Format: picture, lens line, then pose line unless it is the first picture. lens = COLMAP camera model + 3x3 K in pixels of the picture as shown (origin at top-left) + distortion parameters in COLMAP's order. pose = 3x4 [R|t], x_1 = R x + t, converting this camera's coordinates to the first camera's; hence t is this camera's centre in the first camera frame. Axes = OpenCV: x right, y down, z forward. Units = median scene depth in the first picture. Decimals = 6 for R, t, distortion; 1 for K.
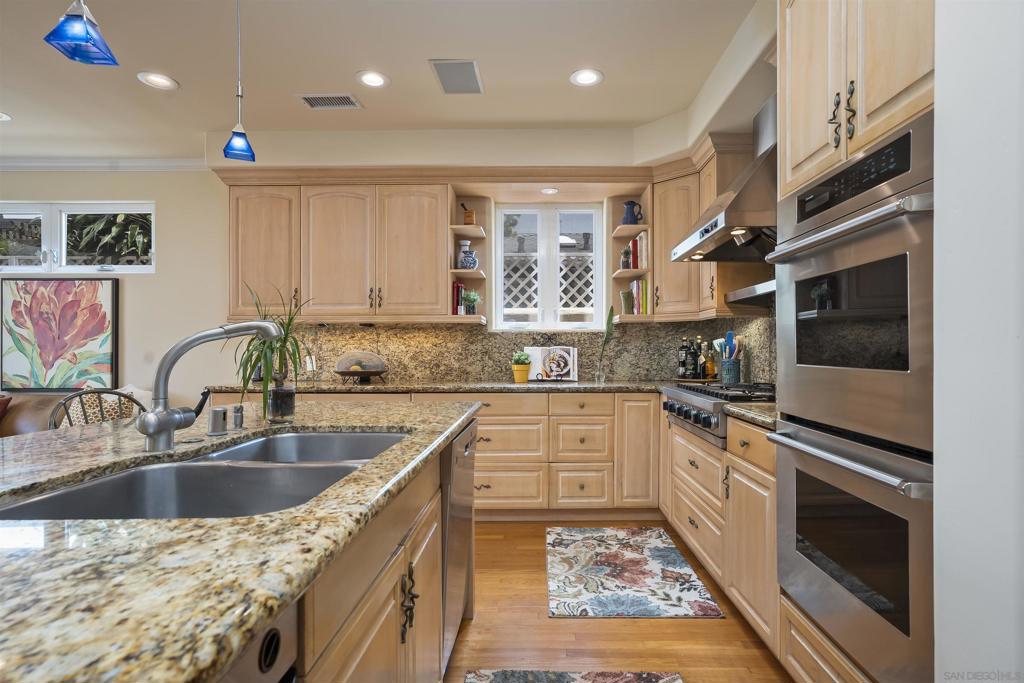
lens RADIAL K [[522.8, 0, 537.5], [0, 522.8, 351.5], [0, 0, 1]] dist [-0.021621, 0.012938]
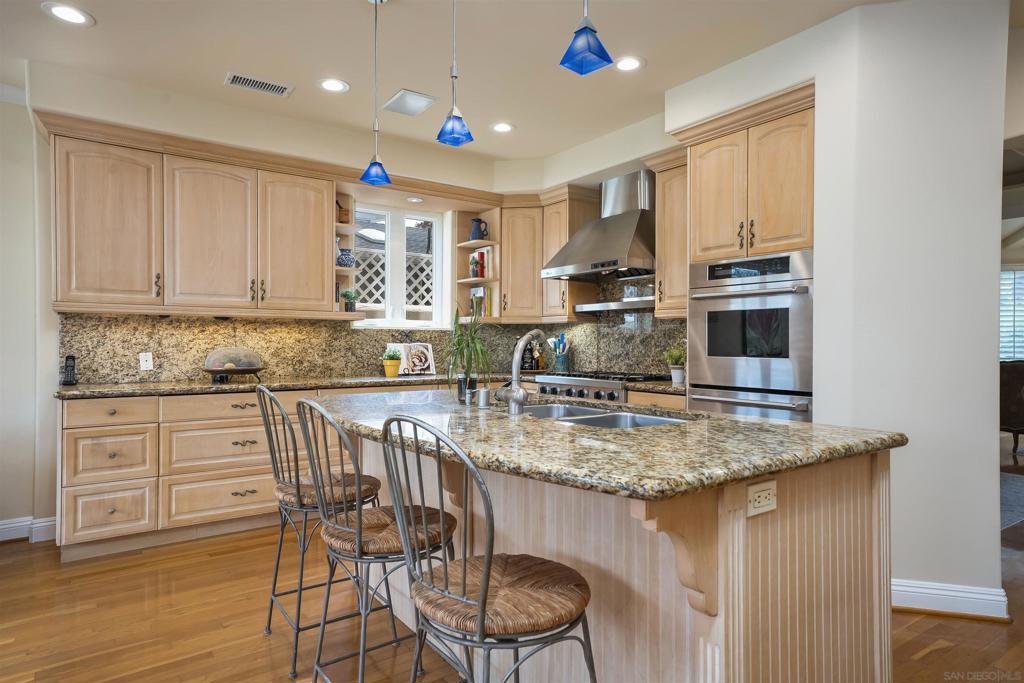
lens RADIAL K [[610.7, 0, 509.3], [0, 610.7, 343.9], [0, 0, 1]] dist [0.007421, 0.017388]
pose [[0.816619, 0.005702, 0.577148, -0.552727], [-0.003896, 0.999983, -0.004367, -0.003387], [-0.577163, 0.001318, 0.816628, -0.150658]]
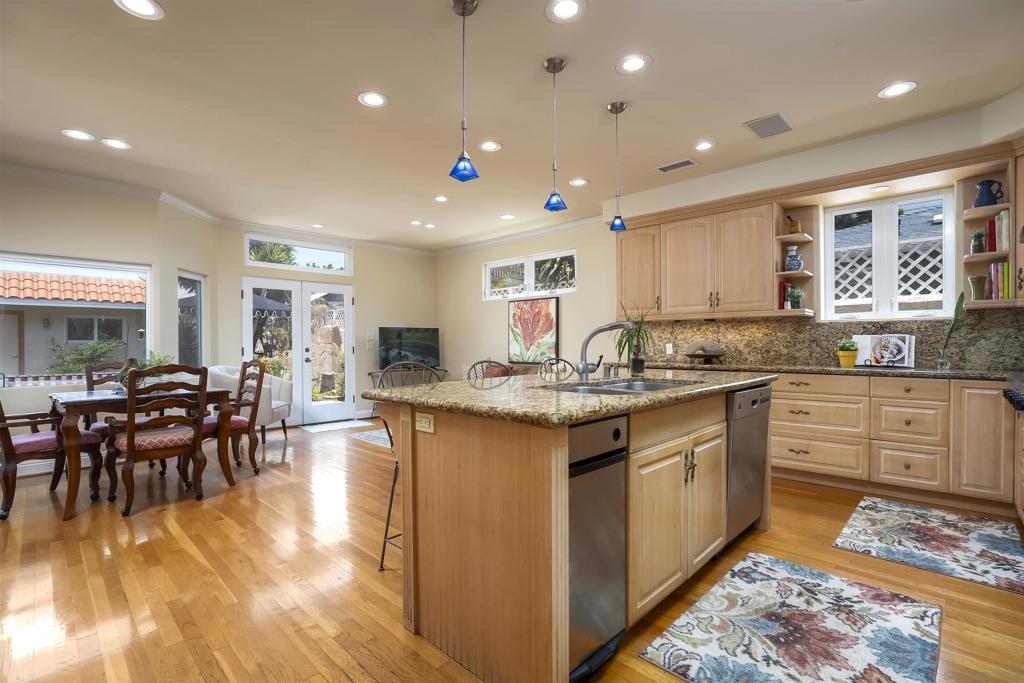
lens RADIAL K [[471.2, 0, 508.5], [0, 471.2, 344.2], [0, 0, 1]] dist [-0.040261, 0.013499]
pose [[0.715189, 0.000642, -0.698931, 0.140726], [0.000404, 0.999999, 0.001332, 0.008639], [0.698931, -0.001235, 0.715188, -0.207067]]
